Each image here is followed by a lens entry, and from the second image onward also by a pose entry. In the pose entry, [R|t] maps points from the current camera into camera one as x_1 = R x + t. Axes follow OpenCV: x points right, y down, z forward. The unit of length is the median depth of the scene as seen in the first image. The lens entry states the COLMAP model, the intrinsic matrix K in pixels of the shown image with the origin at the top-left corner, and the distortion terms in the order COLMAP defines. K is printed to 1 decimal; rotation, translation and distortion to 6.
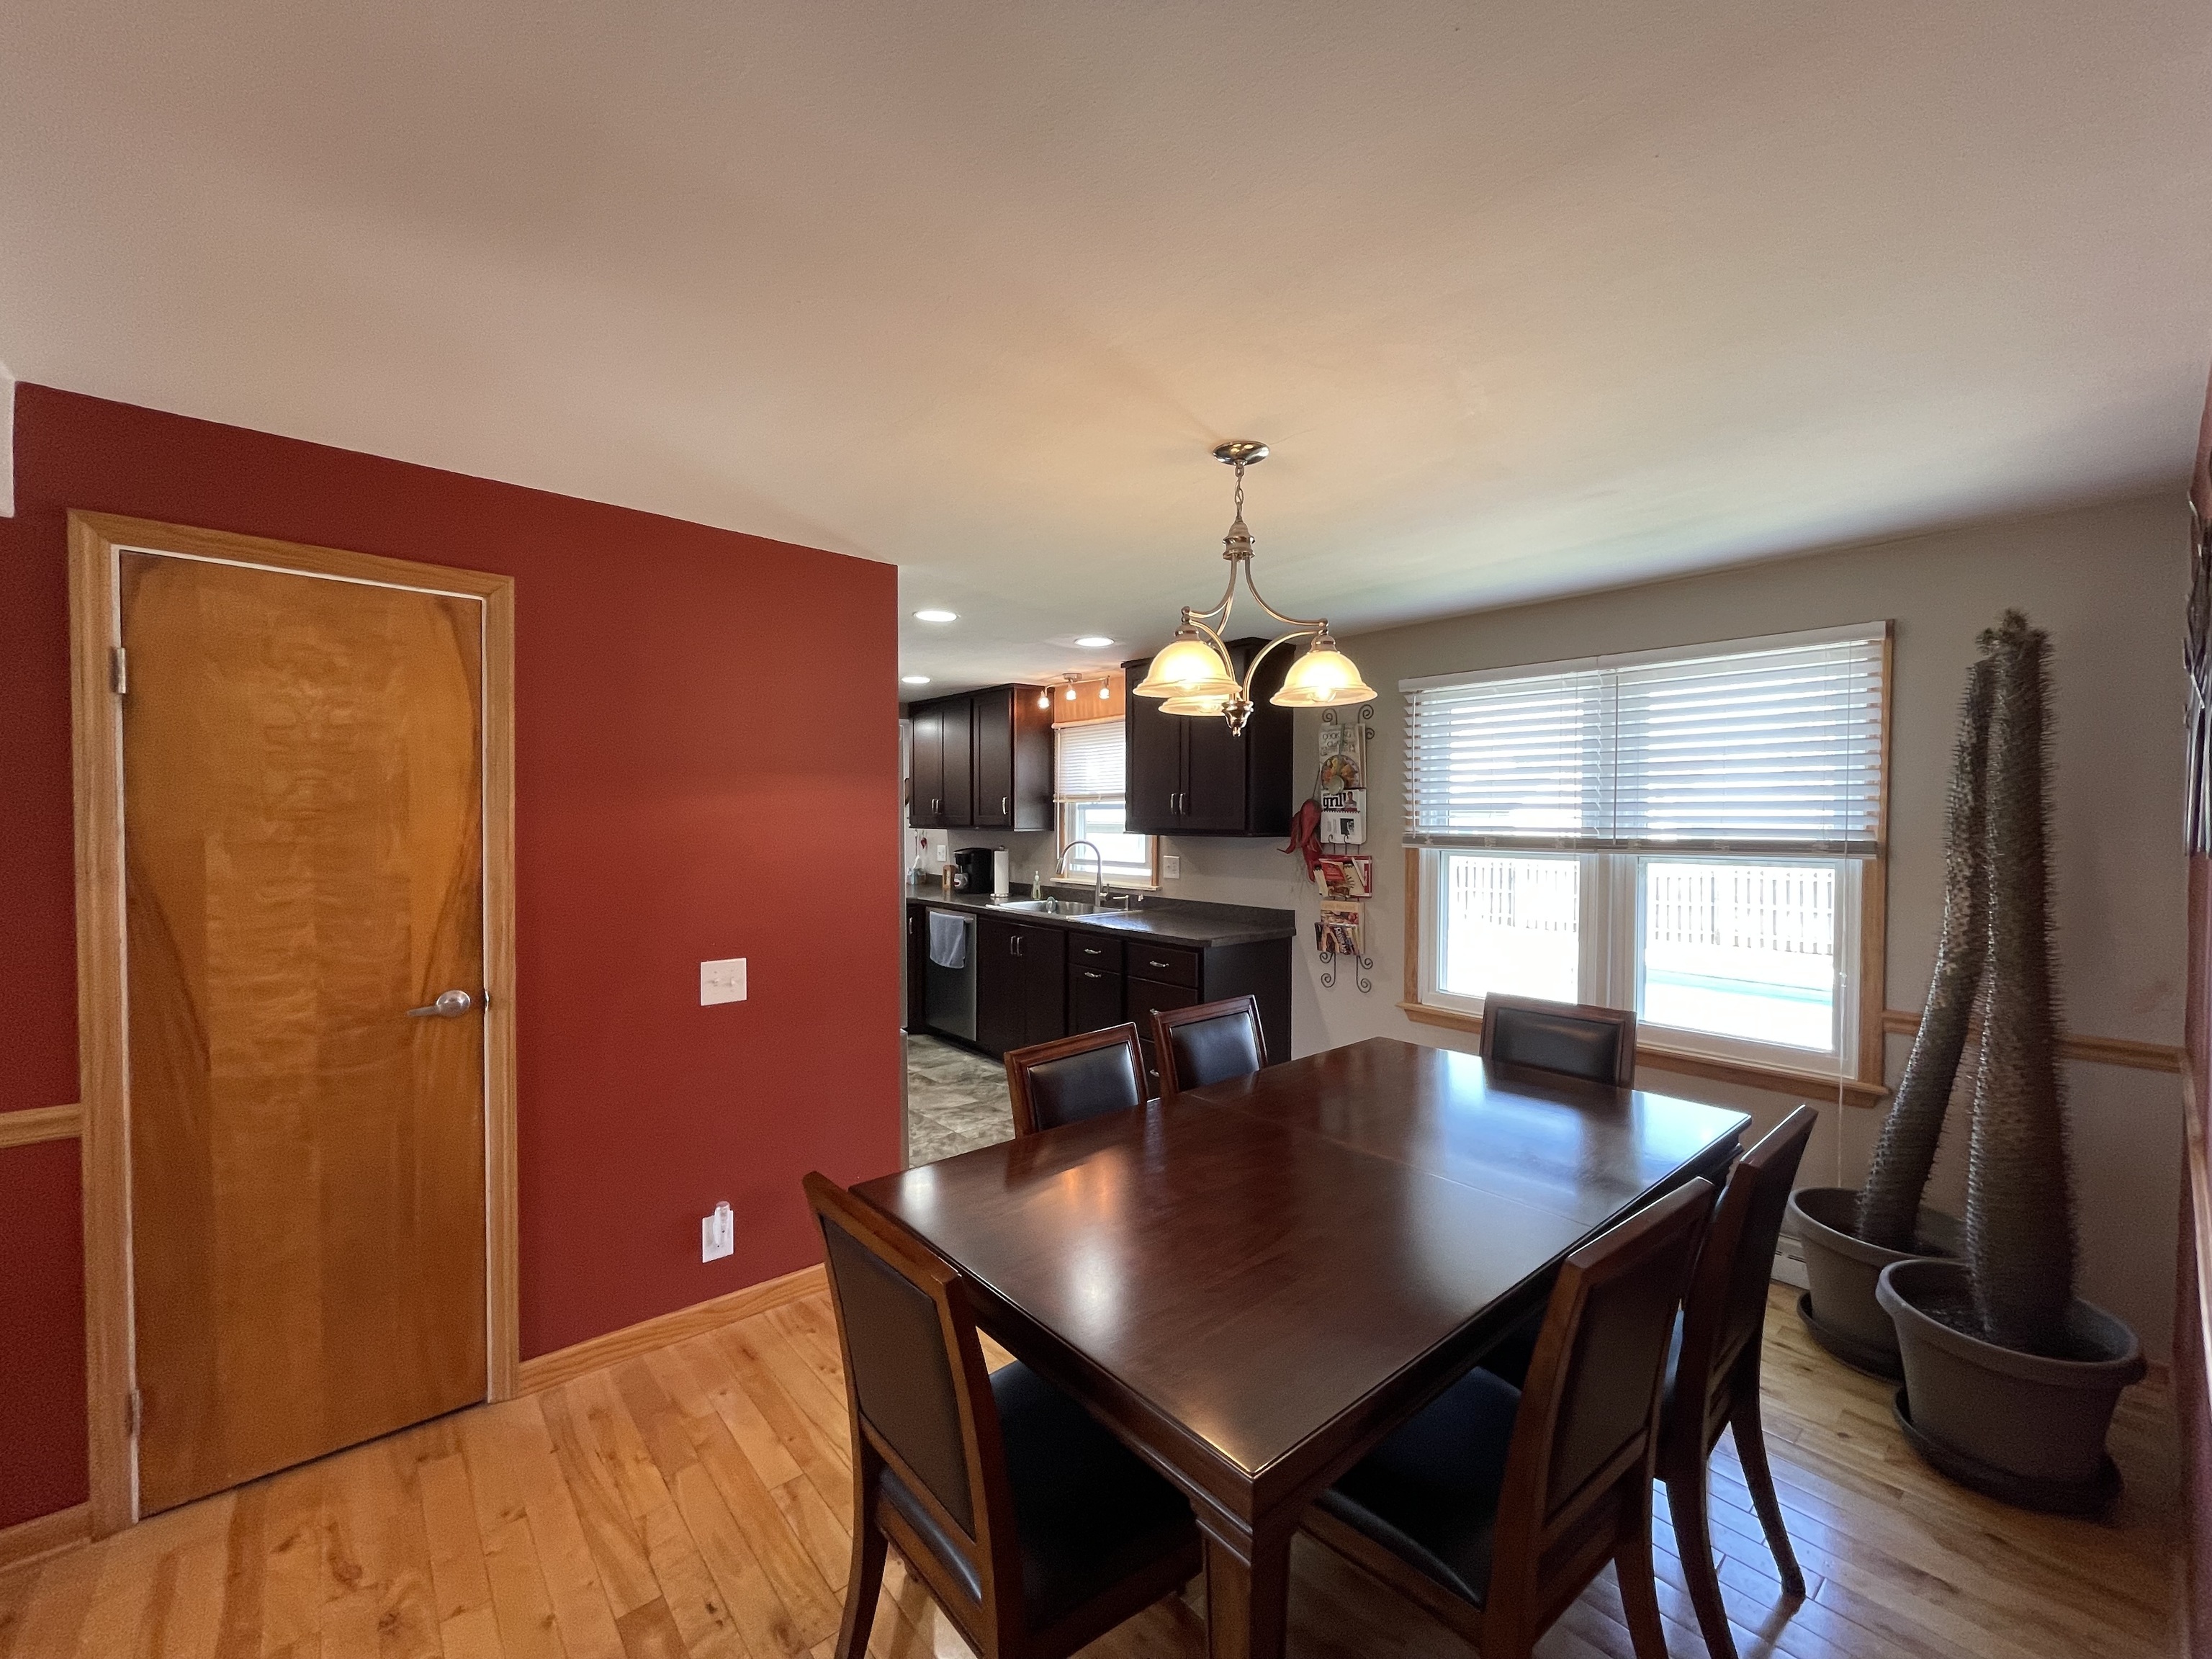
lens RADIAL K [[897.6, 0, 1115.2], [0, 897.6, 831.0], [0, 0, 1]] dist [-0.003798, 0.001283]
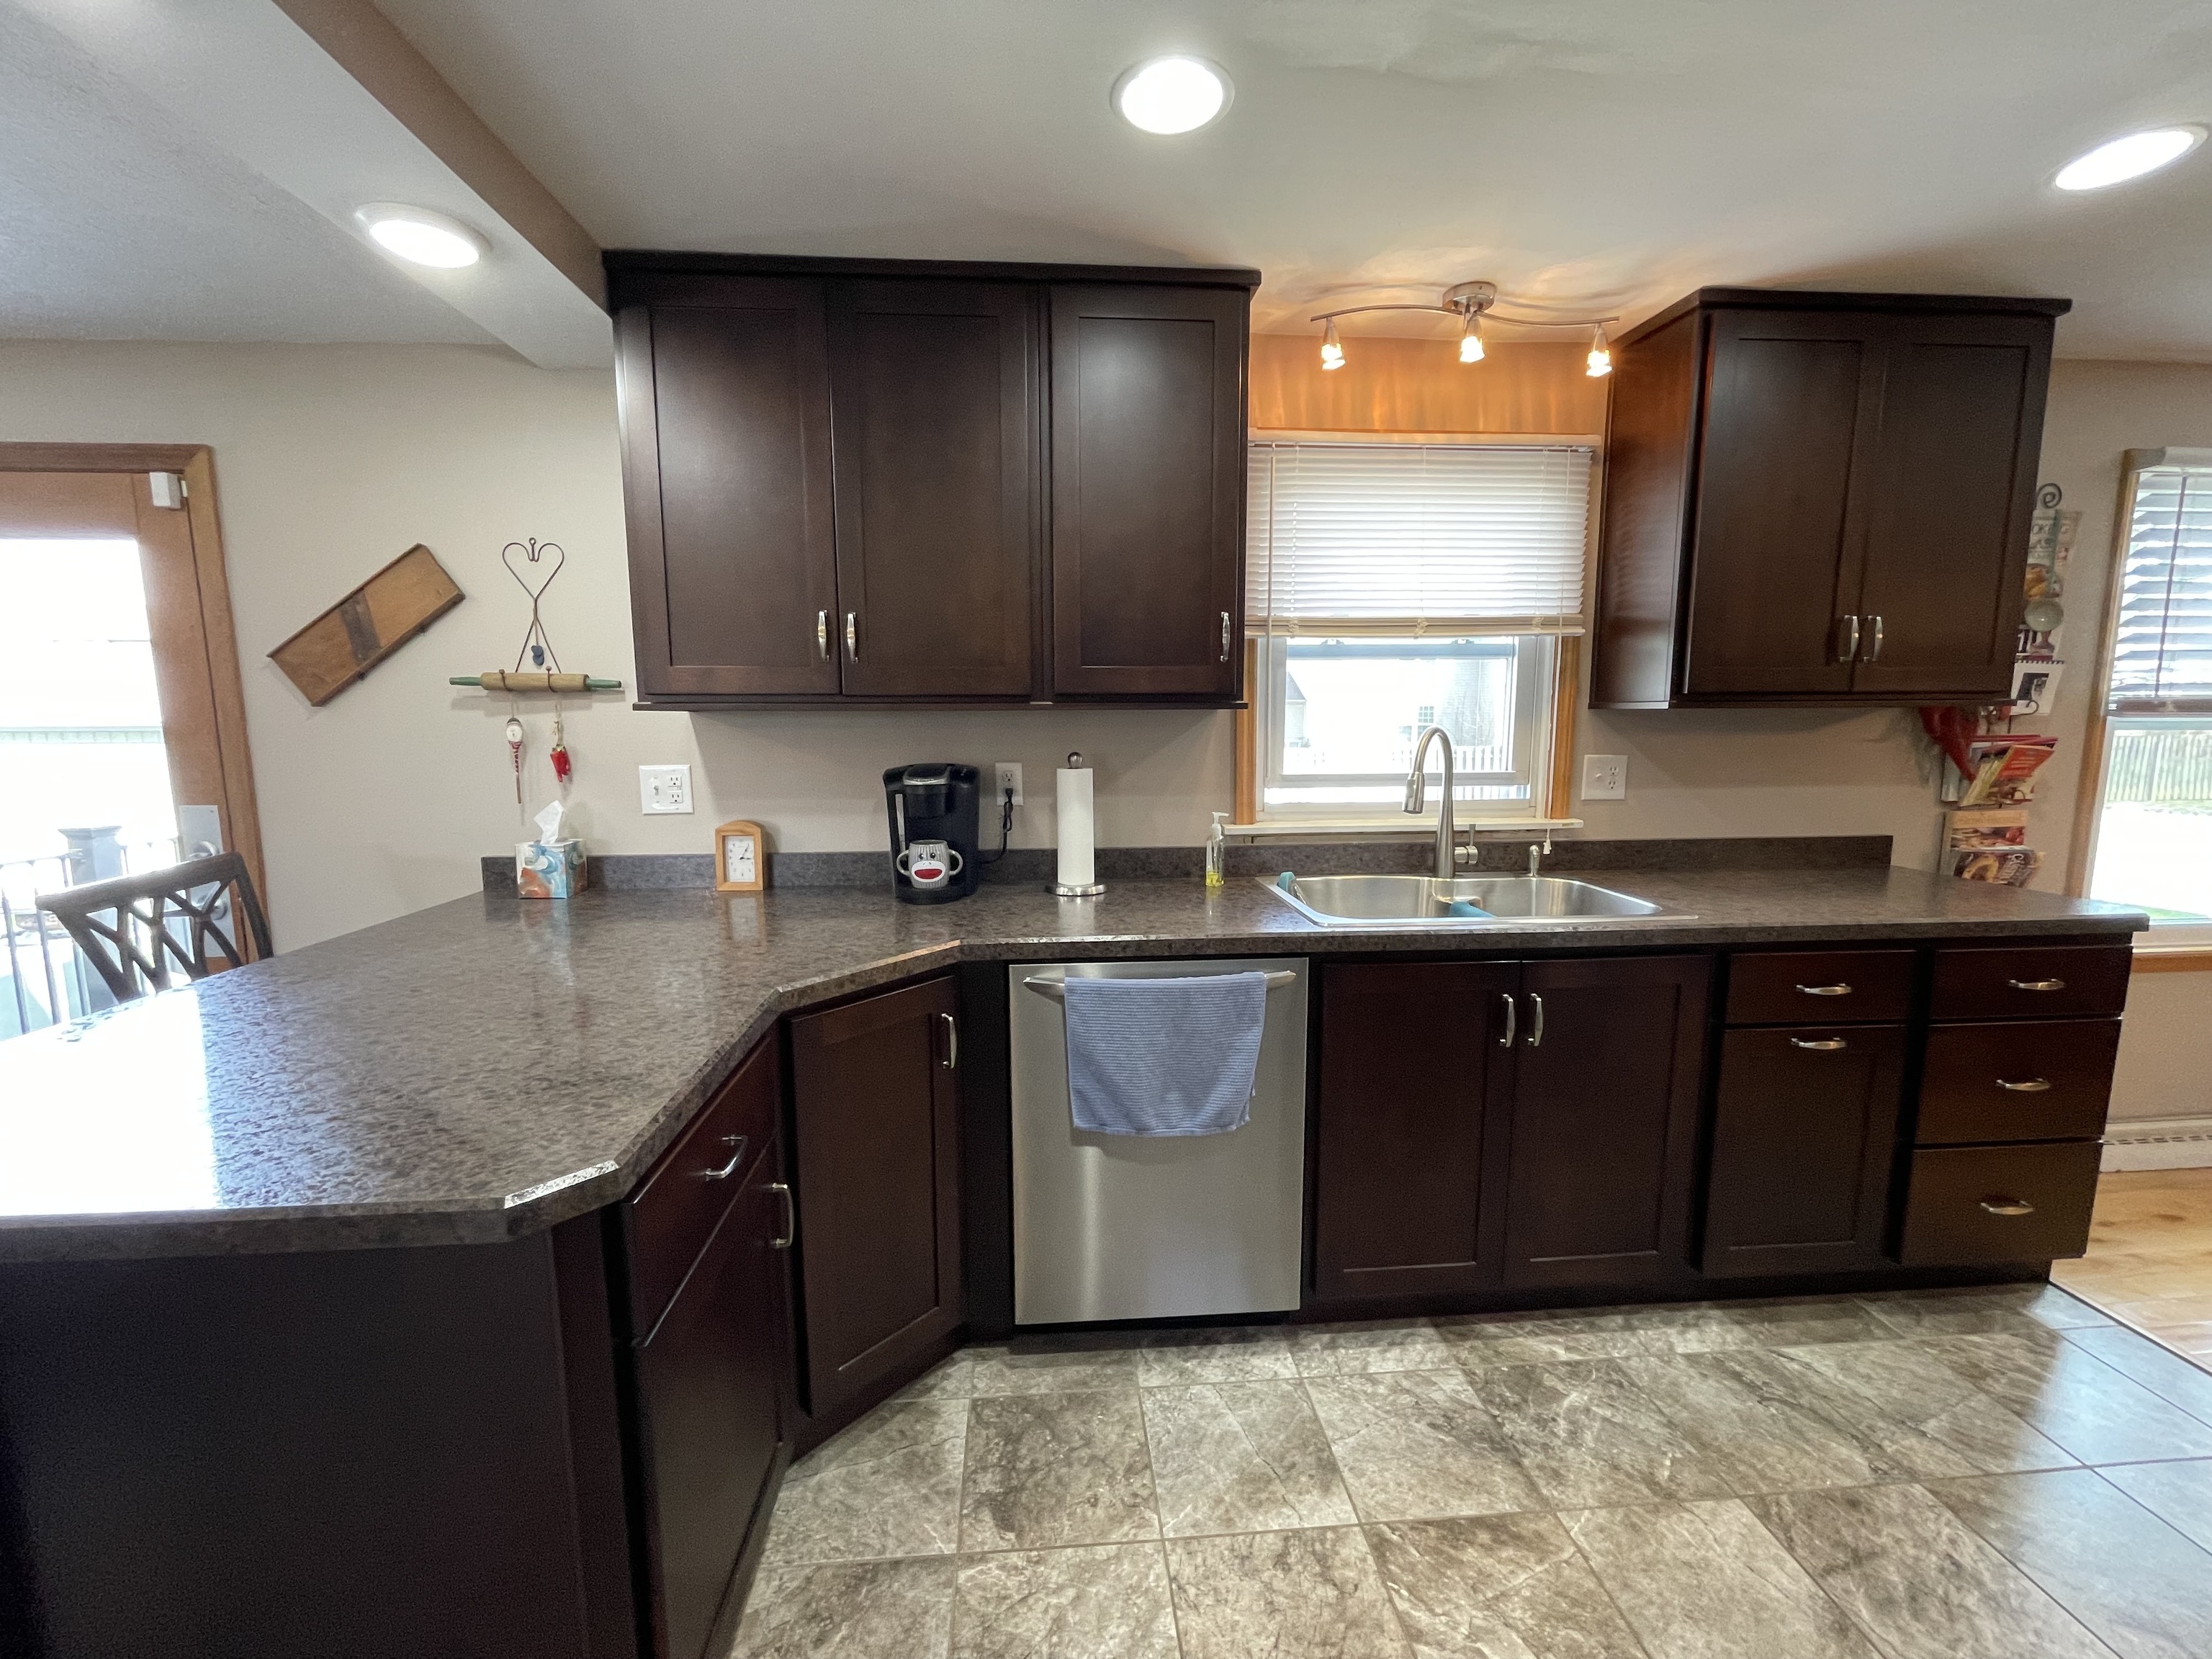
lens RADIAL K [[897.6, 0, 1102.3], [0, 897.6, 833.5], [0, 0, 1]] dist [-0.003798, 0.001283]
pose [[0.599236, -0.114396, 0.792357, -0.491657], [0.020263, 0.991588, 0.127835, 0.002933], [-0.800316, -0.060548, 0.596514, 0.923361]]
